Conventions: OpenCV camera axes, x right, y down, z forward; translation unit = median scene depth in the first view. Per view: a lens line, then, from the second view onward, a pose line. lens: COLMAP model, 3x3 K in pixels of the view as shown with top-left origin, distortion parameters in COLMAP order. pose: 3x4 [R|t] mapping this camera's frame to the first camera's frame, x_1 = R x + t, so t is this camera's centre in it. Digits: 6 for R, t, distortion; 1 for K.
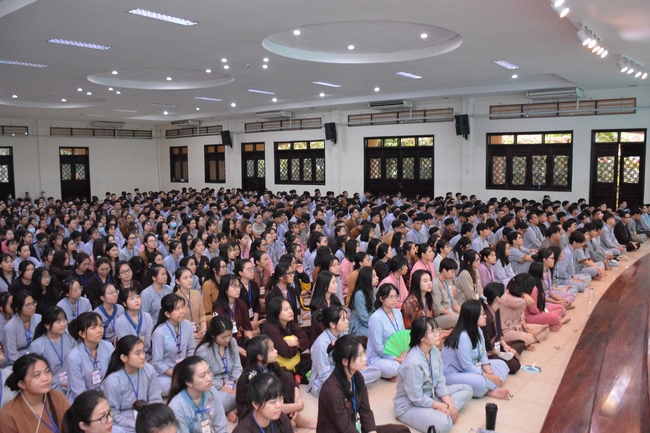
lens RADIAL K [[558.1, 0, 322.6], [0, 558.1, 214.7], [0, 0, 1]] dist [-0.057810, 0.005919]
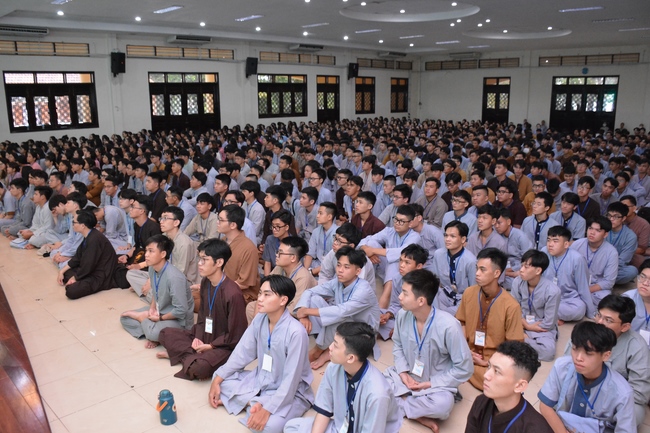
lens RADIAL K [[558.1, 0, 321.7], [0, 558.1, 215.9], [0, 0, 1]] dist [-0.057810, 0.005919]
pose [[0.148951, -0.205520, 0.967251, -0.896187], [0.107325, 0.975745, 0.190798, -0.054215], [-0.983003, 0.075390, 0.167395, 0.637336]]
